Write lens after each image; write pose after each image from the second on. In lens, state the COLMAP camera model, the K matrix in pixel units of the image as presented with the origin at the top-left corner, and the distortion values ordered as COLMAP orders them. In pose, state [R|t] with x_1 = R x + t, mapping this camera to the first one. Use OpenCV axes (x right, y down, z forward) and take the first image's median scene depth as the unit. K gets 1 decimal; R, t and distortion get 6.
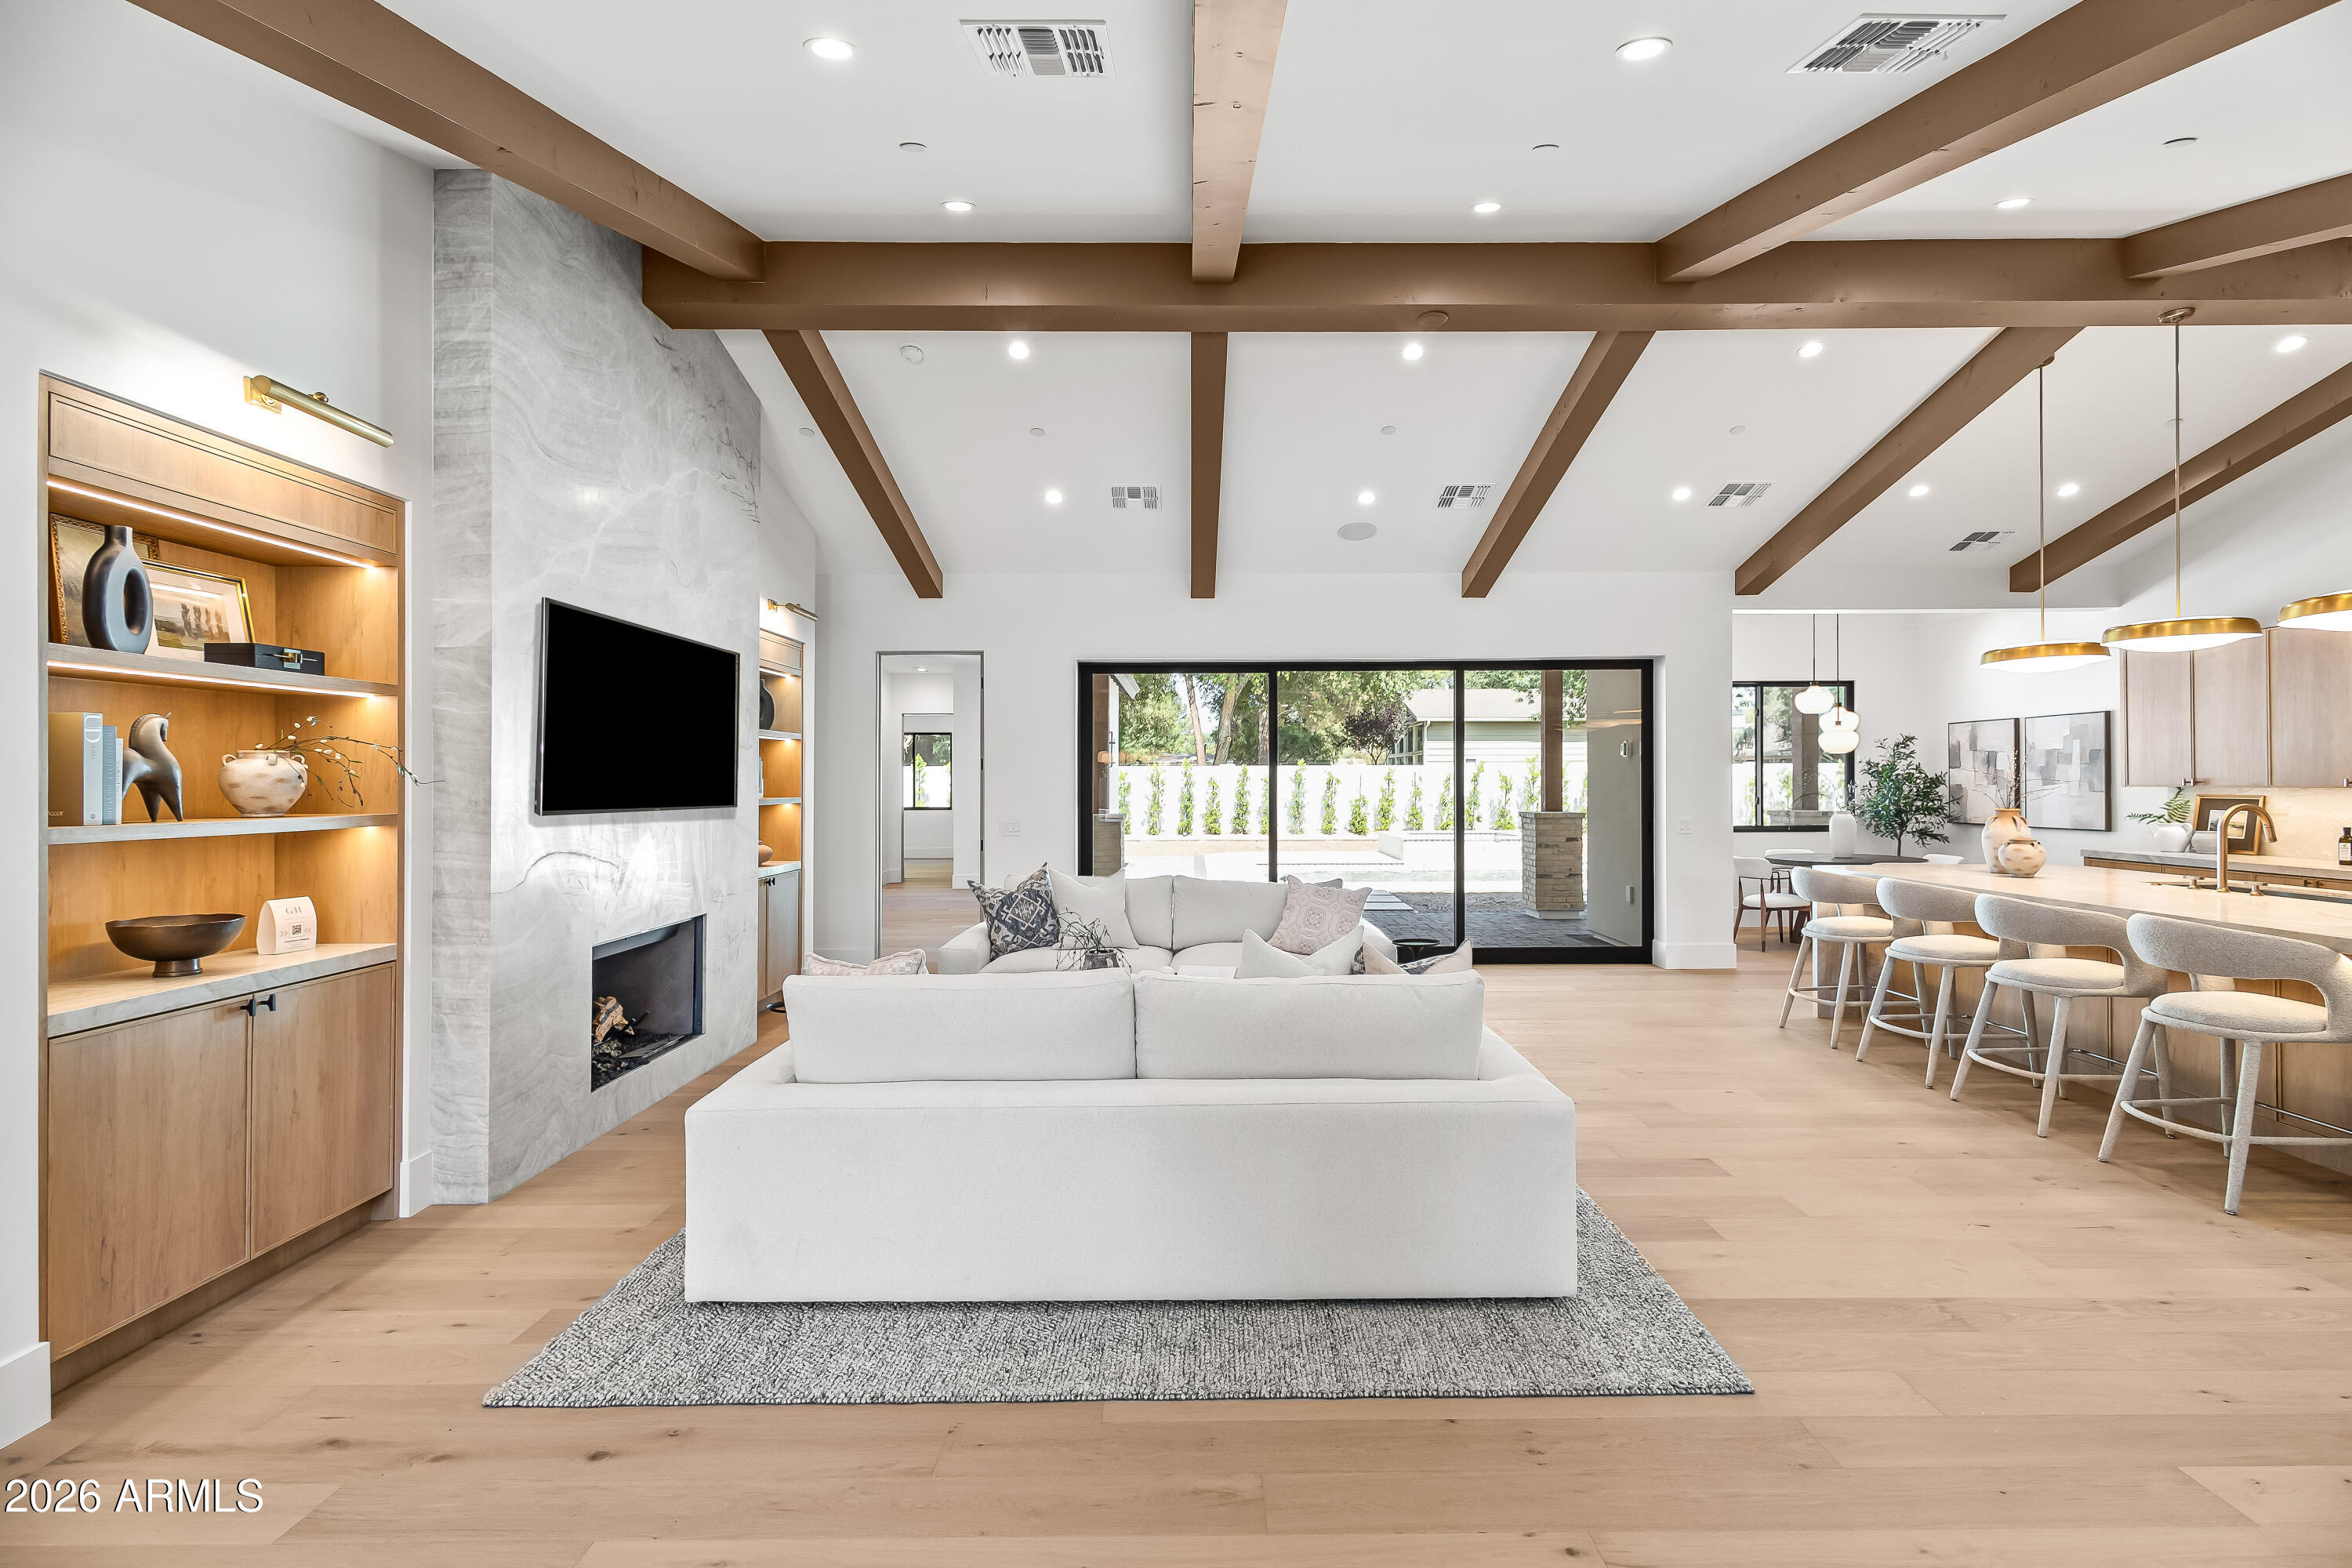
lens RADIAL K [[1110.1, 0, 1178.6], [0, 1110.1, 775.3], [0, 0, 1]] dist [0.003693, 0.000472]
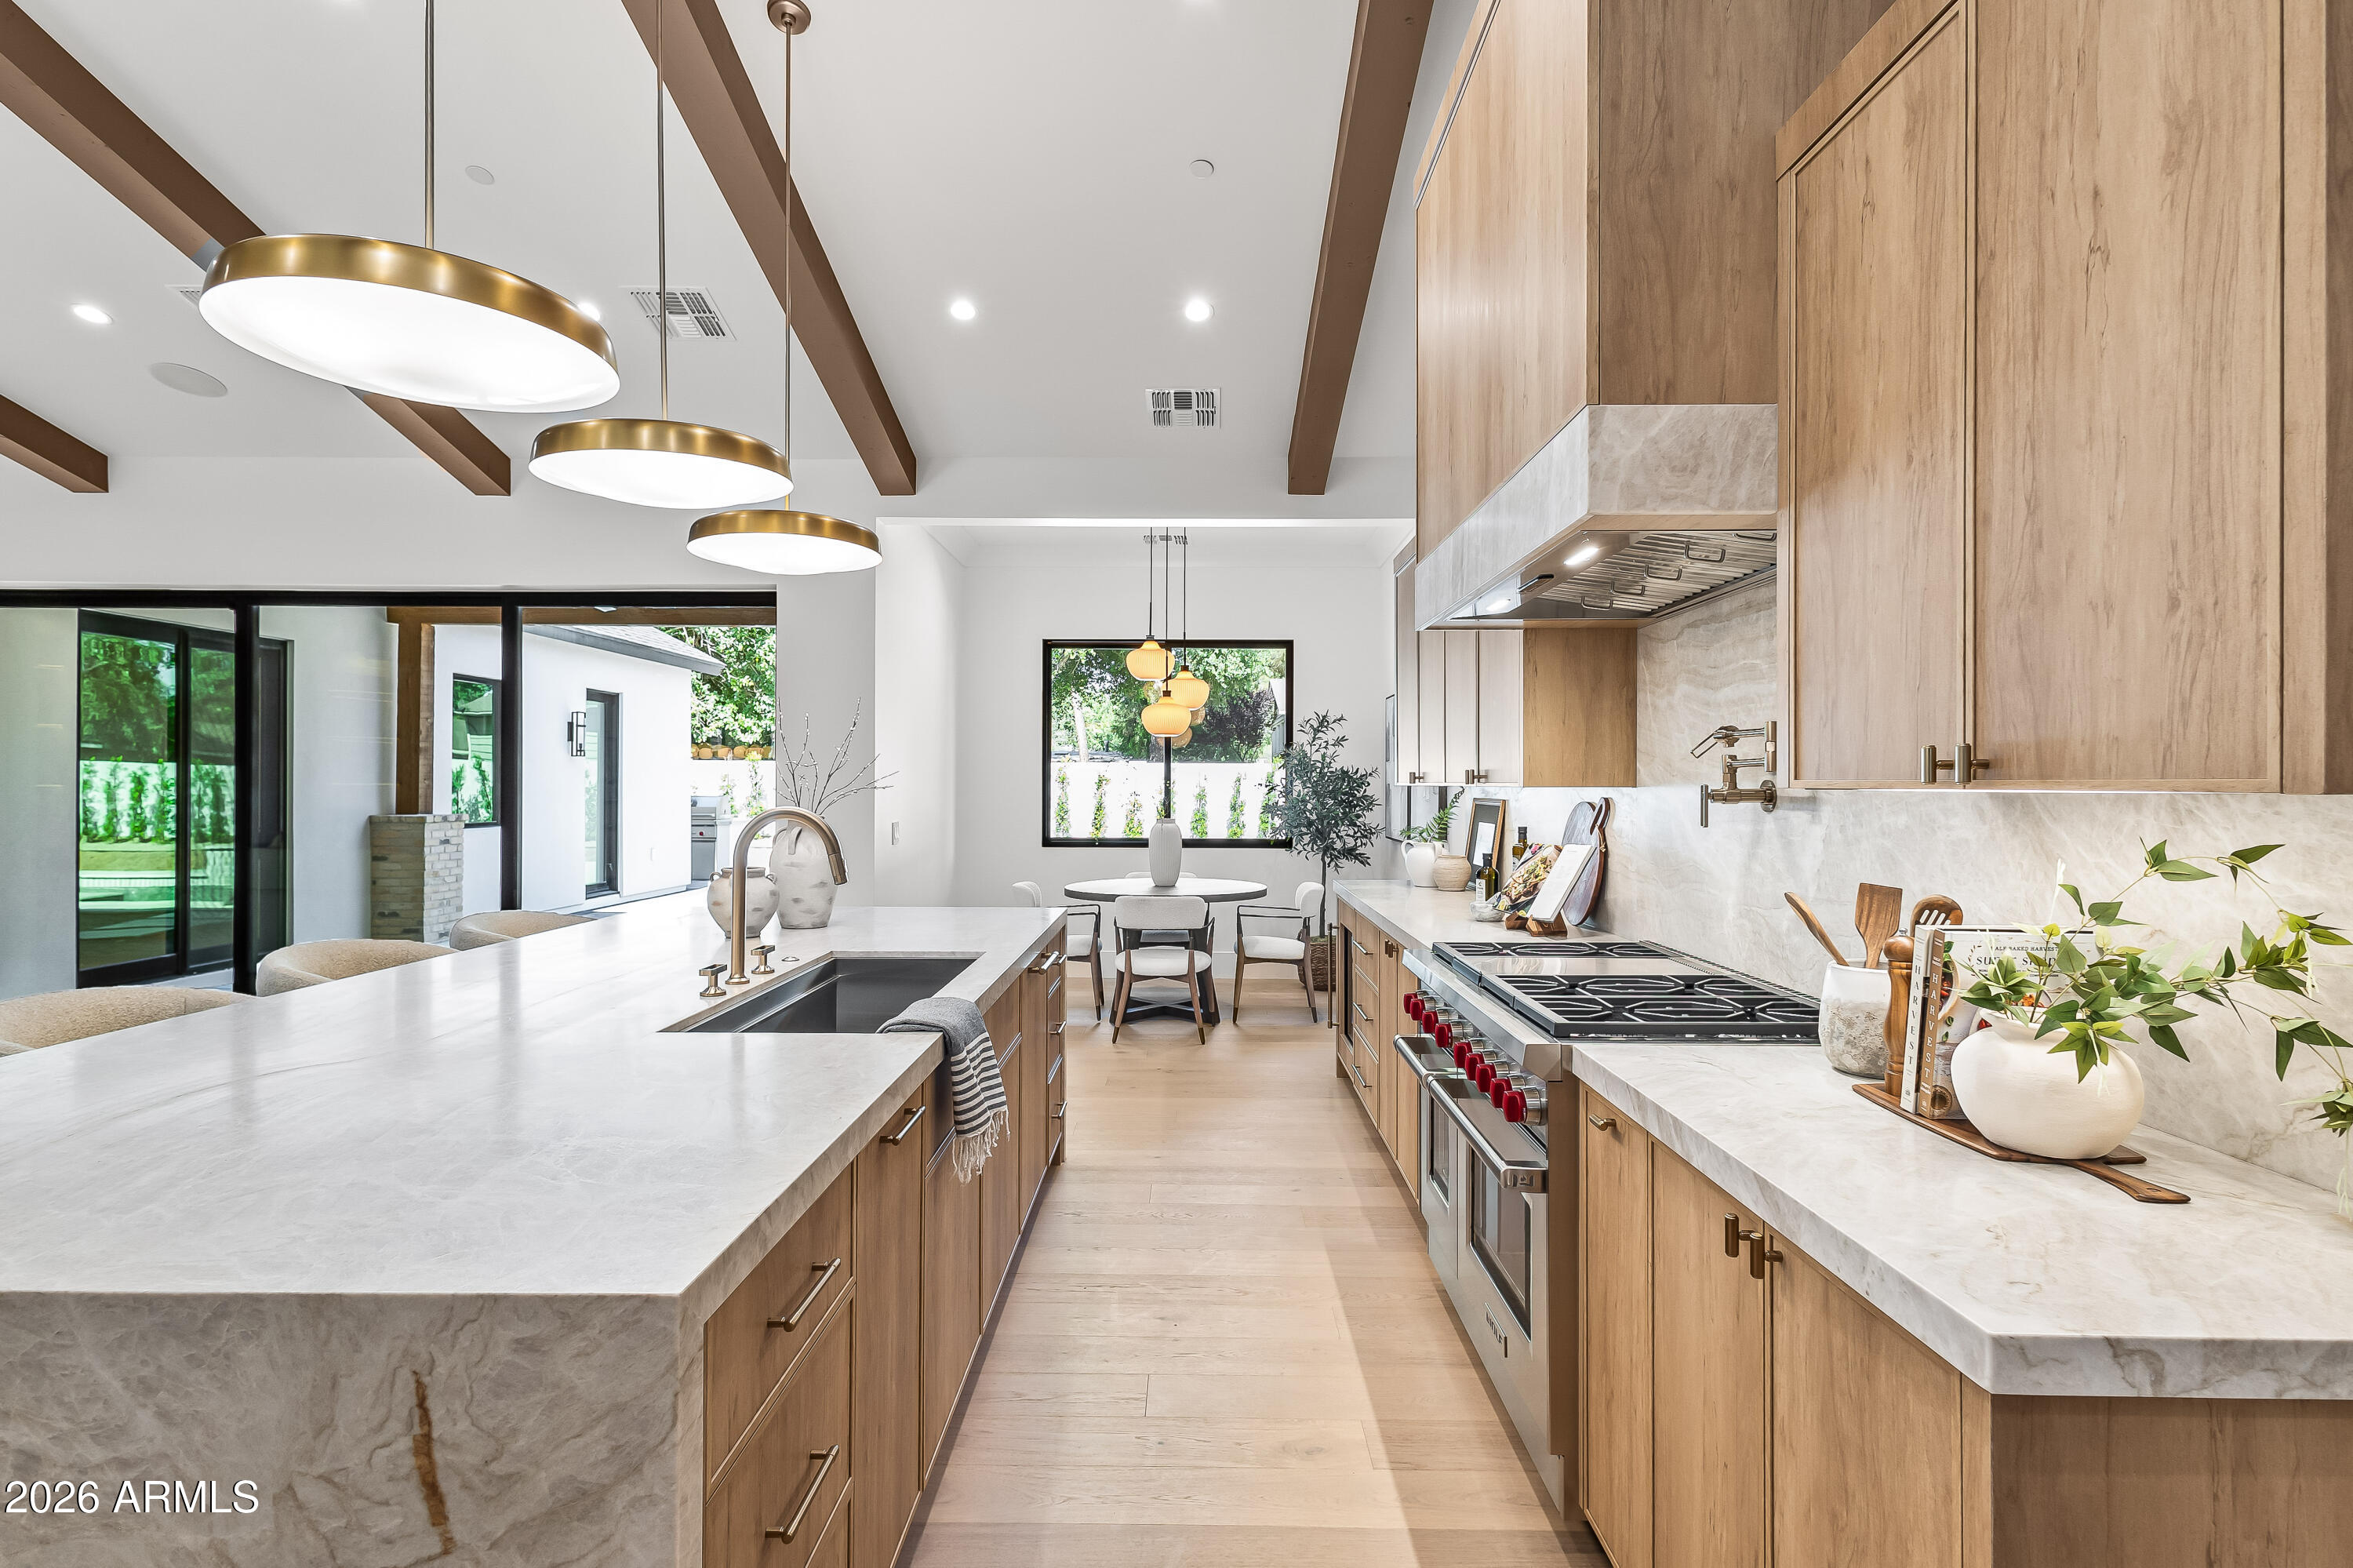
lens RADIAL K [[1173.2, 0, 1178.2], [0, 1173.2, 779.4], [0, 0, 1]] dist [0.001491, 0.000202]
pose [[0.999951, 0.009553, -0.002424, 0.793909], [-0.009544, 0.999948, 0.003647, 0.005428], [0.002459, -0.003624, 0.999990, 0.330102]]
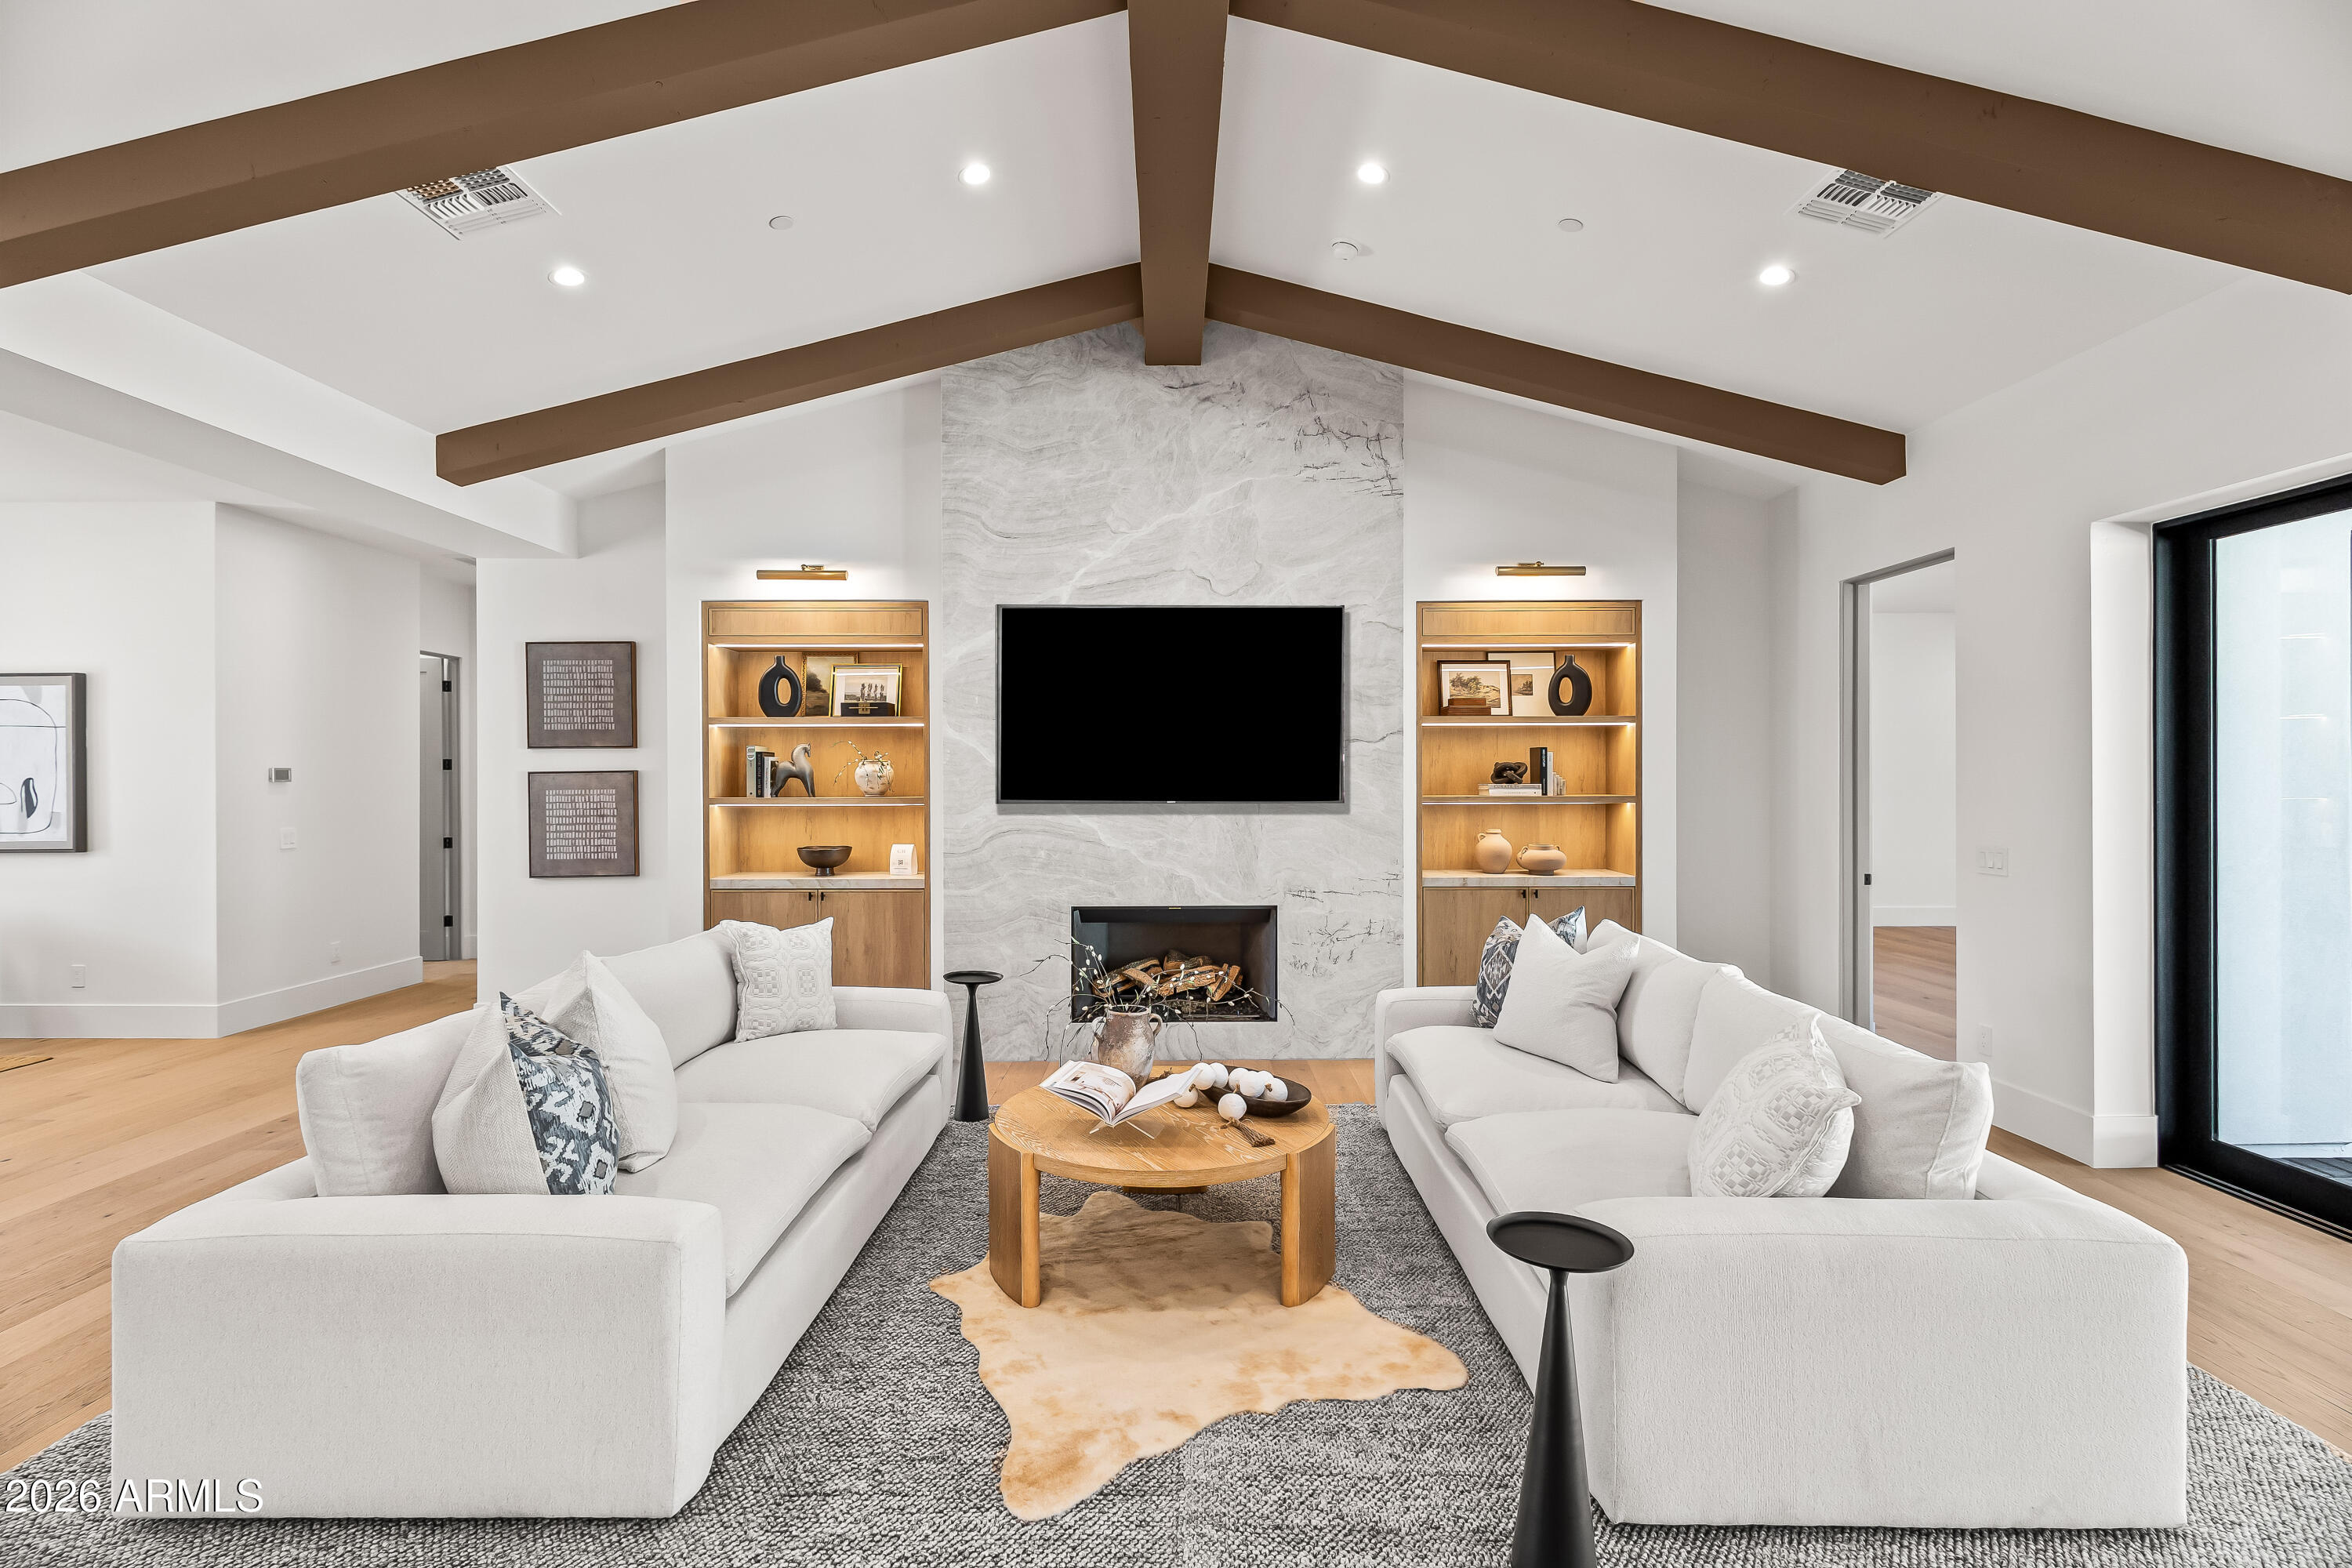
lens RADIAL K [[1063.6, 0, 1183.6], [0, 1063.6, 778.7], [0, 0, 1]] dist [0.002063, 0.000291]
pose [[0.013766, 0.004594, -0.999895, 0.431192], [0.007137, 0.999964, 0.004693, 0.001529], [0.999880, -0.007201, 0.013733, 0.700117]]
